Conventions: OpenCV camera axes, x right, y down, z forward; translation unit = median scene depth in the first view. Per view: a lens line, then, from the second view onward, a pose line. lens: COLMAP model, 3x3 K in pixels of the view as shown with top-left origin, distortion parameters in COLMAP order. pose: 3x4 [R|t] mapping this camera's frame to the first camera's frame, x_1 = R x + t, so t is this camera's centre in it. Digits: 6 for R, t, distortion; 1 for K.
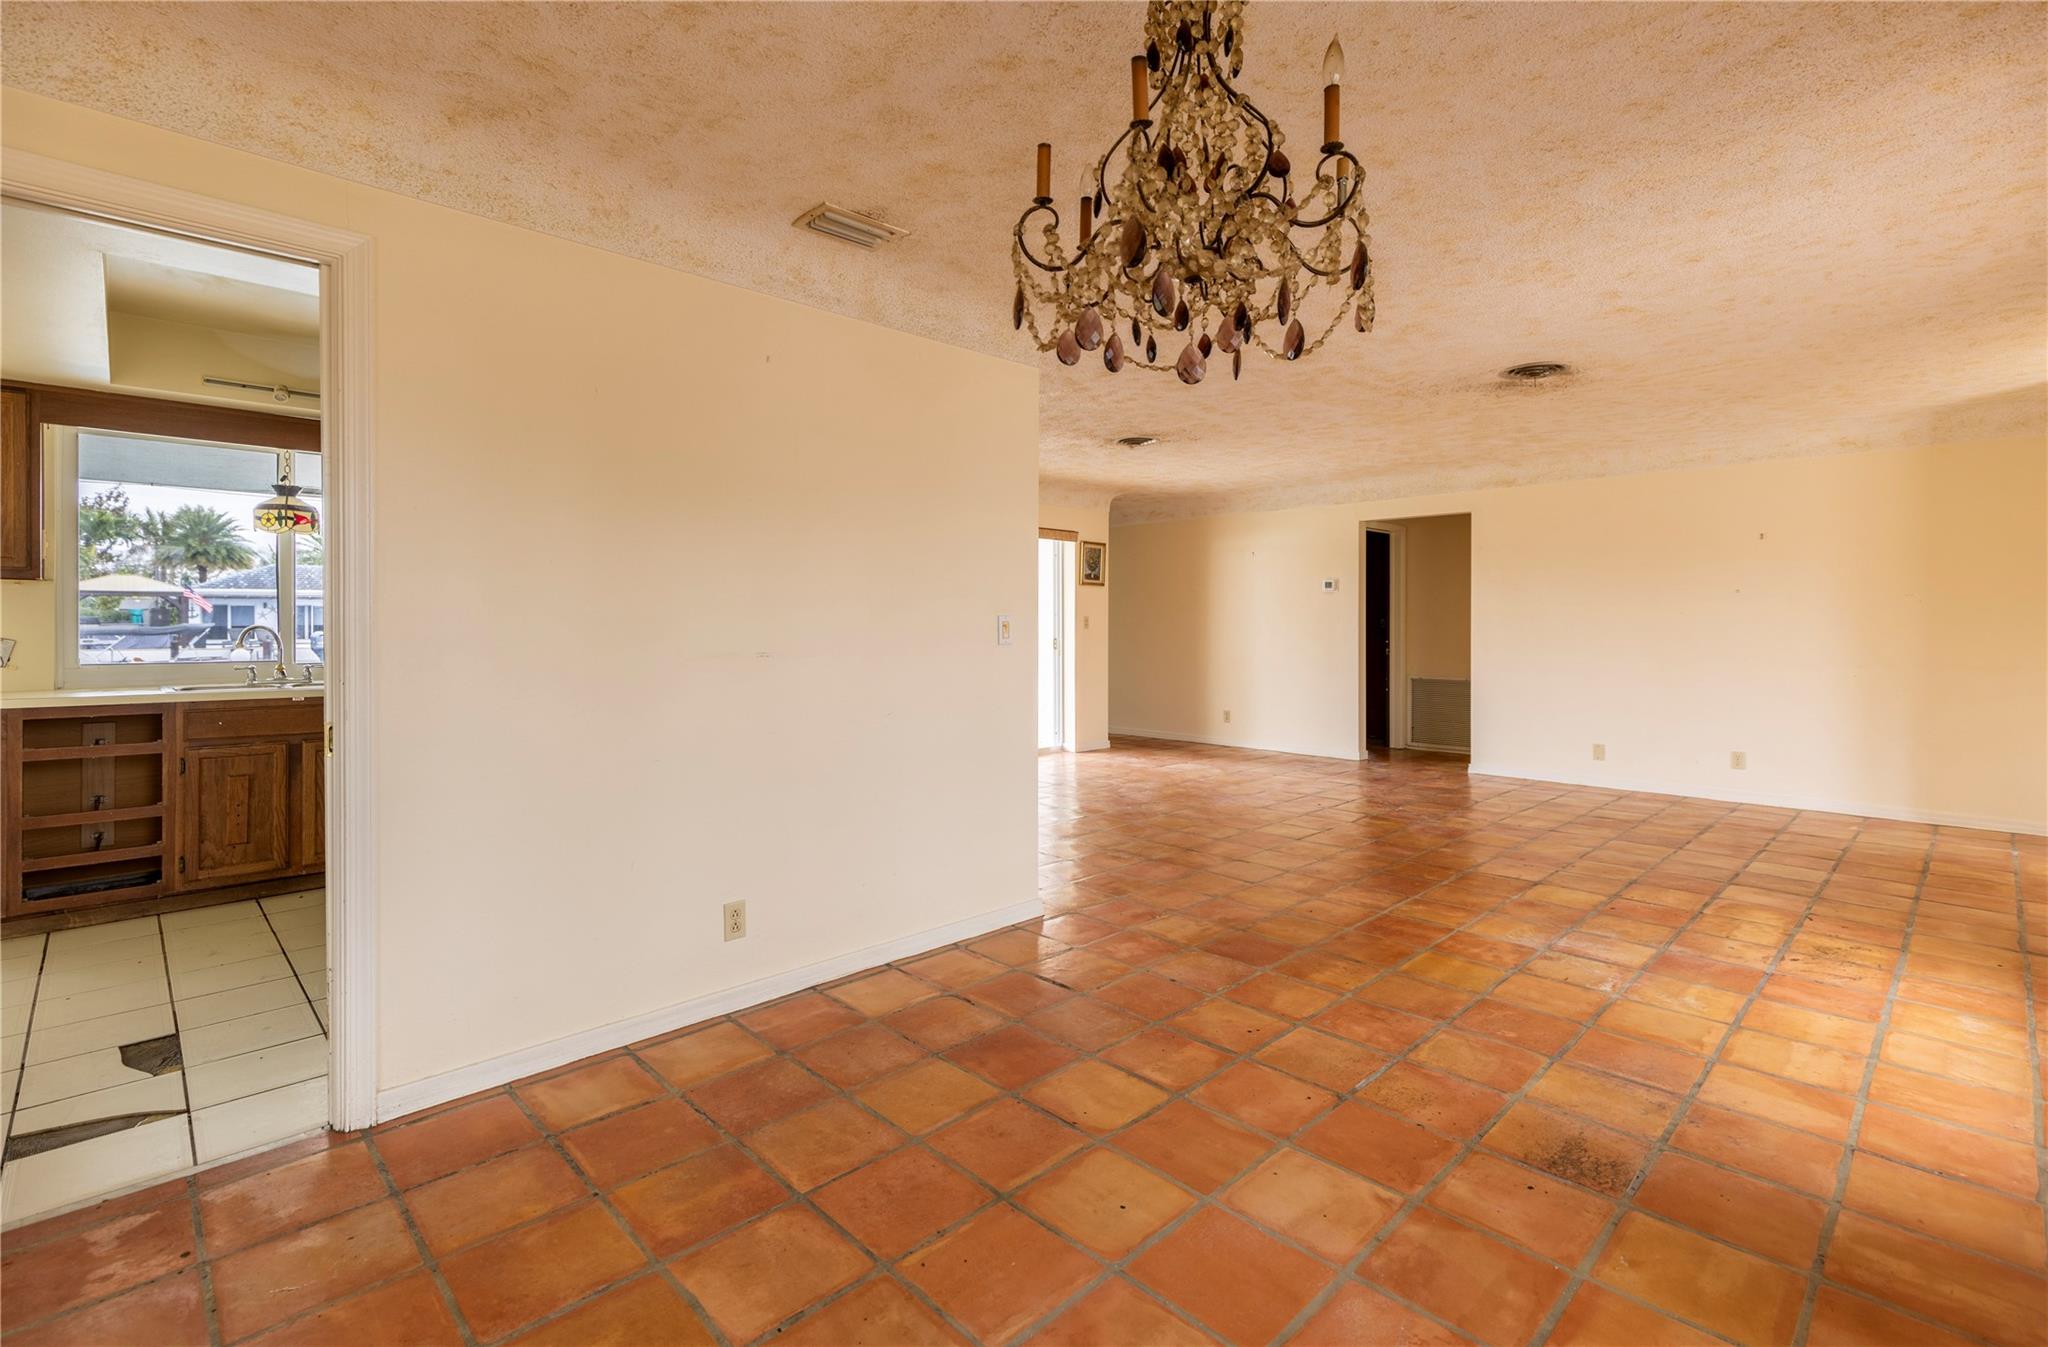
lens RADIAL K [[939.9, 0, 1020.3], [0, 939.9, 641.1], [0, 0, 1]] dist [0.002693, 0.000284]
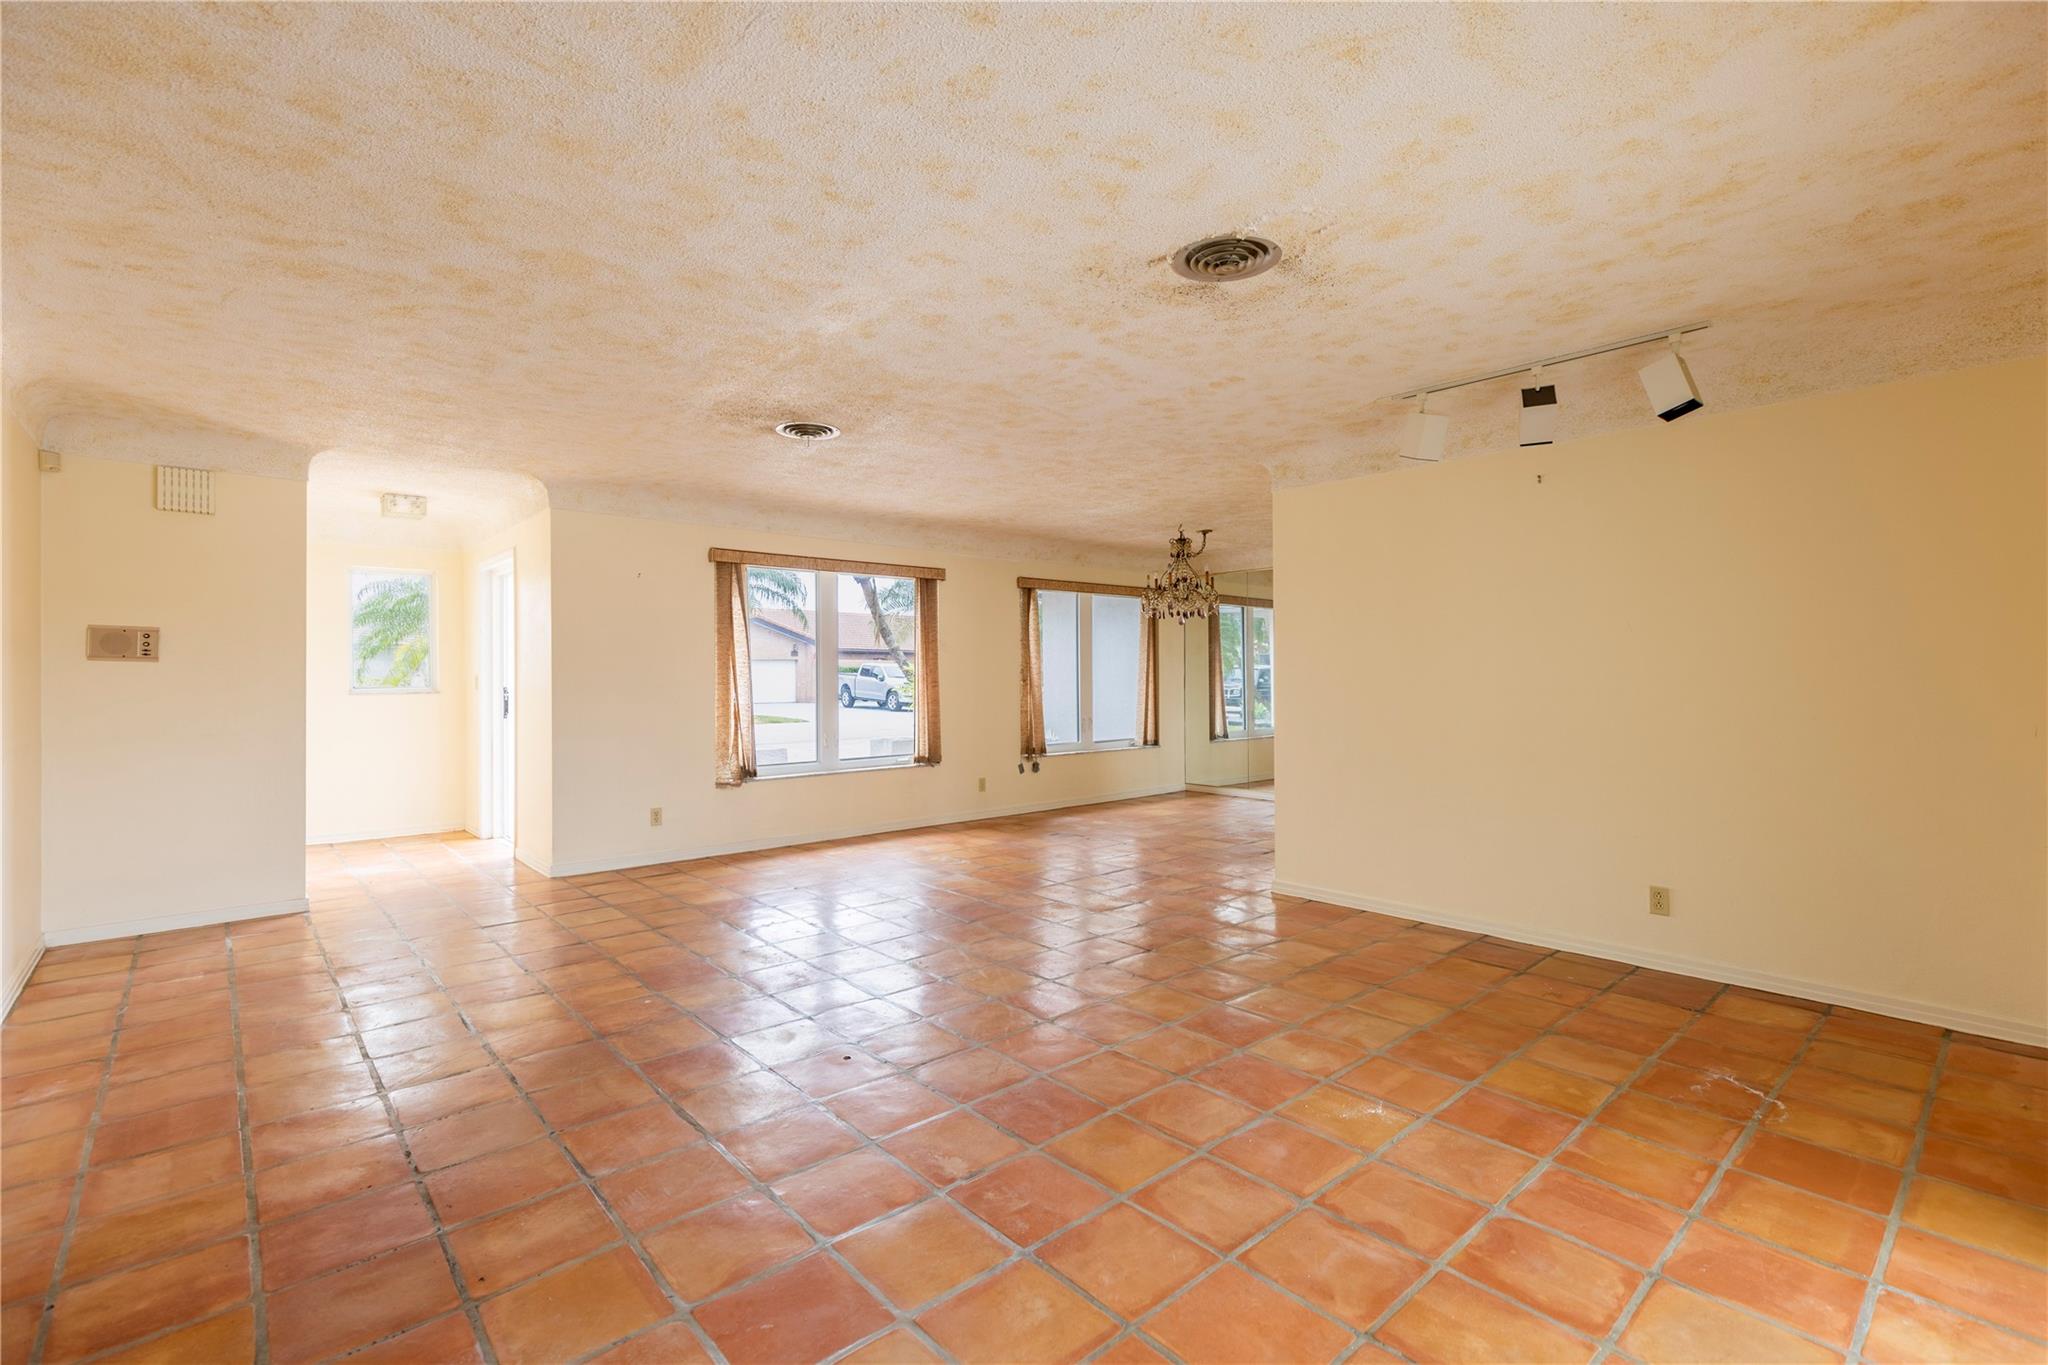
lens RADIAL K [[934.6, 0, 1030.6], [0, 934.6, 678.7], [0, 0, 1]] dist [0.004978, -0.000095]
pose [[-0.999487, 0.003808, 0.031804, 0.416578], [0.004352, 0.999845, 0.017066, -0.056090], [-0.031734, 0.017195, -0.999348, 2.988743]]
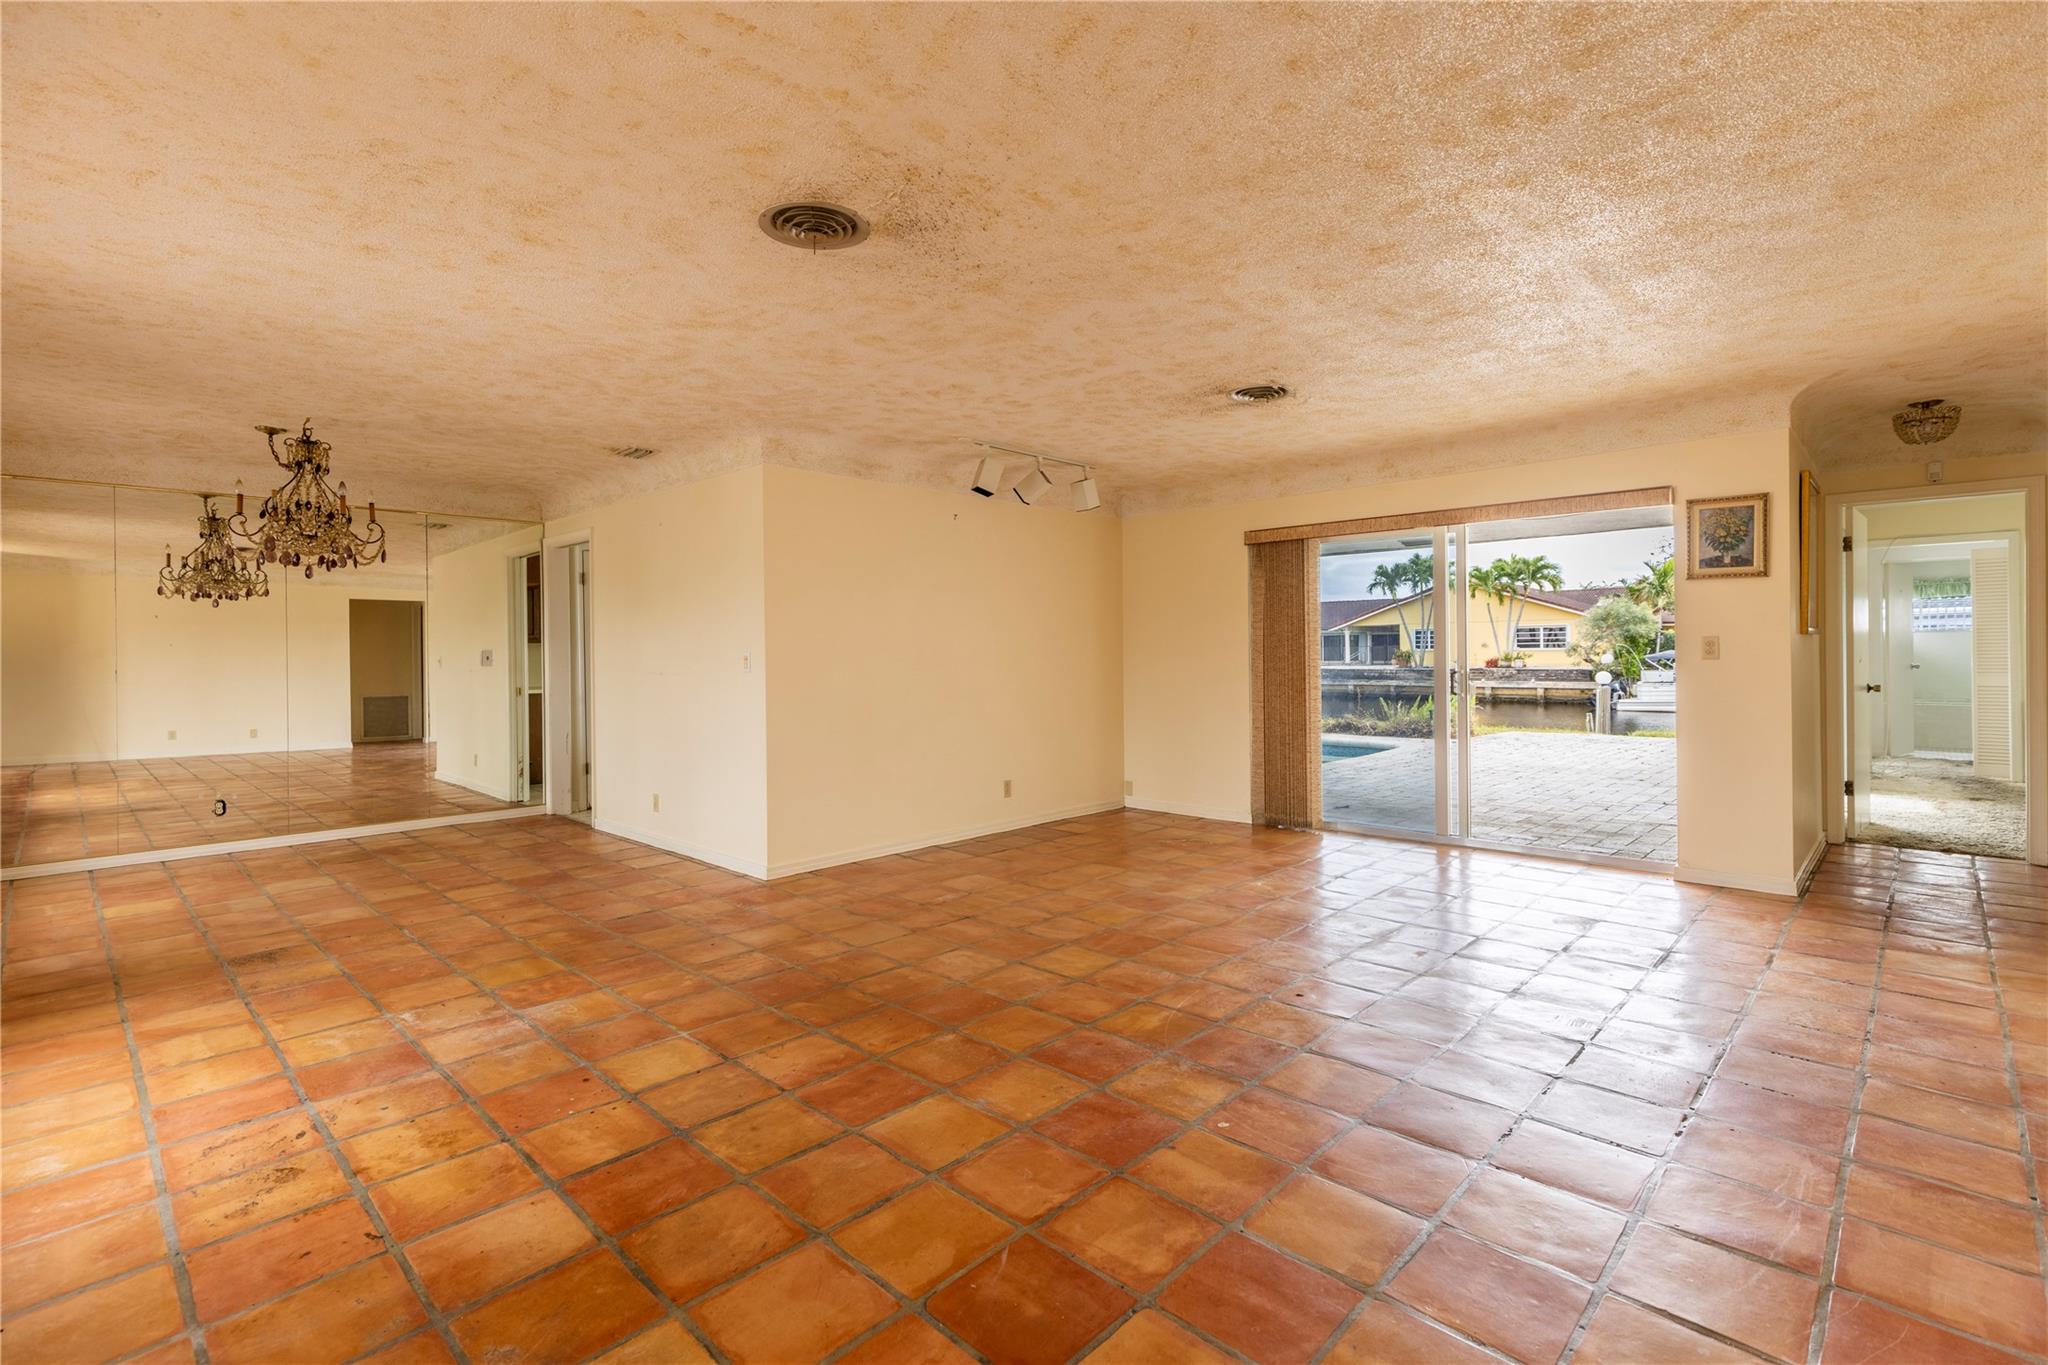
lens RADIAL K [[934.6, 0, 1022.2], [0, 934.6, 661.0], [0, 0, 1]] dist [0.004978, -0.000095]
pose [[0.036070, 0.009880, -0.999300, 1.696227], [-0.010621, 0.999898, 0.009503, -0.037341], [0.999293, 0.010271, 0.036171, 1.660448]]
